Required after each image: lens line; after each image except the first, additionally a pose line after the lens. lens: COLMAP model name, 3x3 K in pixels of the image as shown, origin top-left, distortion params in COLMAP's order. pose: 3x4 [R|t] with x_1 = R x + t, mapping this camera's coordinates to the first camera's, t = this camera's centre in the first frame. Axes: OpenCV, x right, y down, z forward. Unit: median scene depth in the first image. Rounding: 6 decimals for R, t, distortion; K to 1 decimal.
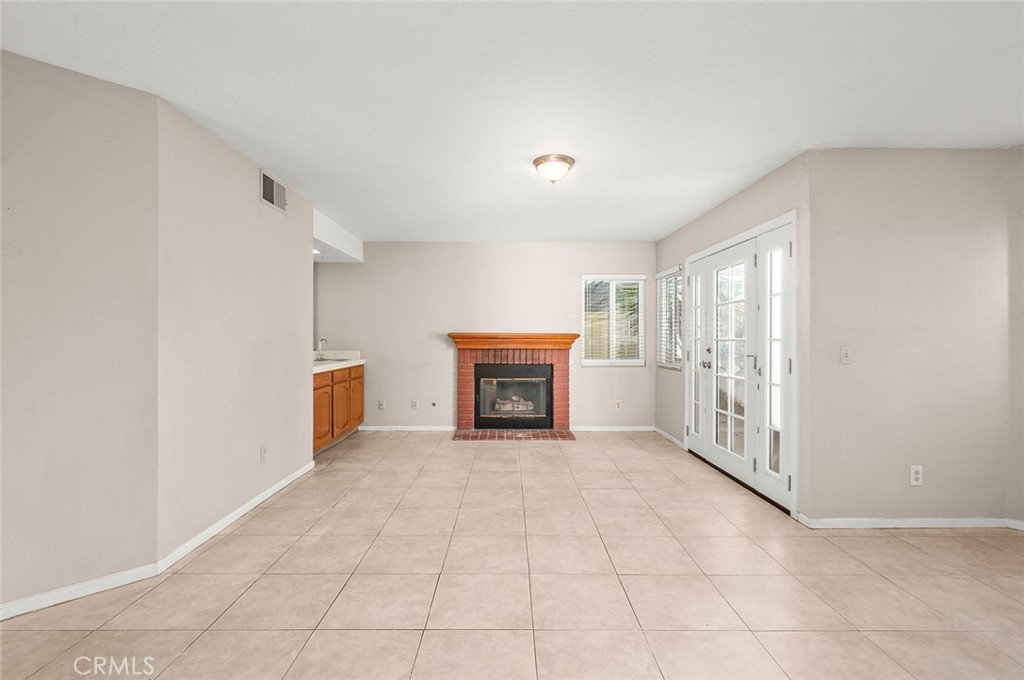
lens RADIAL K [[484.2, 0, 535.6], [0, 484.2, 330.6], [0, 0, 1]] dist [0.012870, -0.001177]
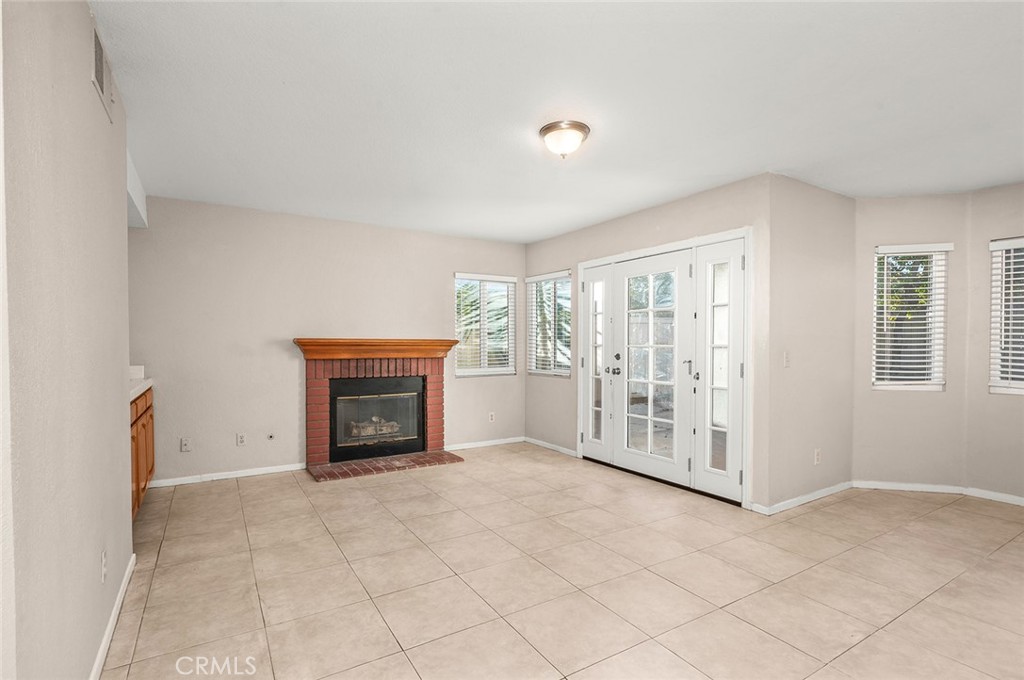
lens RADIAL K [[484.2, 0, 507.9], [0, 484.2, 352.0], [0, 0, 1]] dist [0.012870, -0.001177]
pose [[0.855003, -0.009484, 0.518536, -0.294205], [-0.007078, 0.999526, 0.029953, 0.001578], [-0.518574, -0.029280, 0.854531, 0.208380]]
